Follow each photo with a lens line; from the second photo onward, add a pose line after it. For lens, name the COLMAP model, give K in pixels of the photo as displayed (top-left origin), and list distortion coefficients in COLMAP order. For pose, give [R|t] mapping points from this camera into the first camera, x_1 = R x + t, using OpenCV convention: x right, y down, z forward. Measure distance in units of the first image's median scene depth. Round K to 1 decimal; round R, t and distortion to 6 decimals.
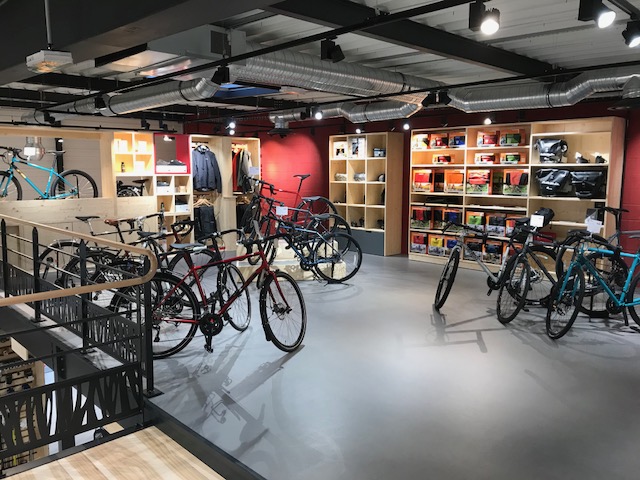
lens RADIAL K [[534.4, 0, 320.0], [0, 534.4, 240.0], [0, 0, 1]] dist [0.029776, -0.018443]
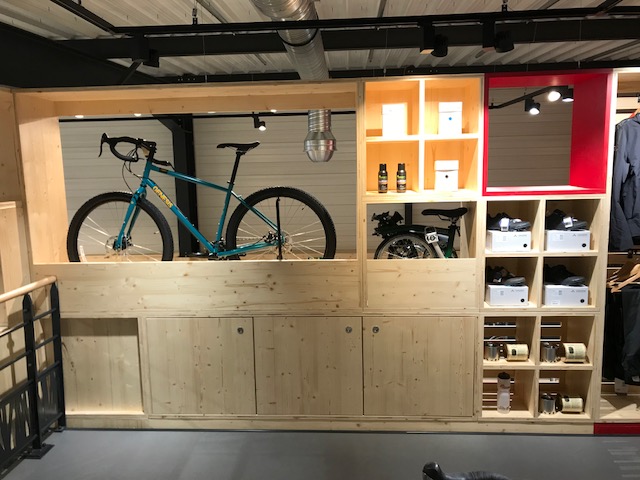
lens RADIAL K [[534.4, 0, 320.0], [0, 534.4, 240.0], [0, 0, 1]] dist [0.029776, -0.018443]
pose [[0.669943, 0.086907, -0.737308, -0.134979], [-0.076664, 0.995914, 0.047729, -0.115378], [0.738444, 0.024549, 0.673868, 0.772649]]
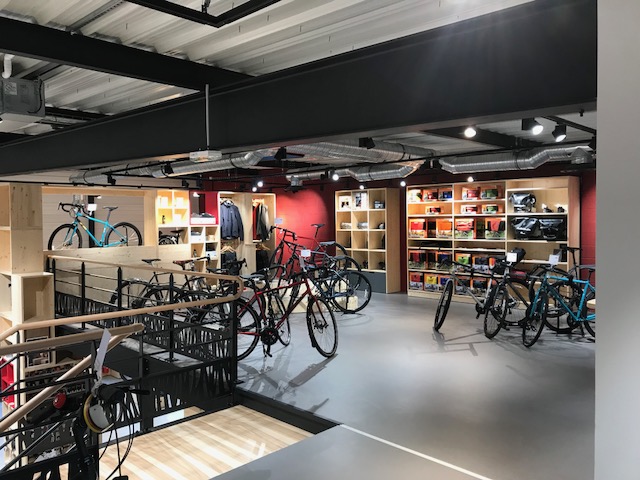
lens RADIAL K [[534.4, 0, 320.0], [0, 534.4, 240.0], [0, 0, 1]] dist [0.029776, -0.018443]
pose [[0.999610, -0.011241, 0.025581, -0.060380], [0.013594, 0.995505, -0.093728, 0.025456], [-0.024412, 0.094040, 0.995269, -0.186726]]
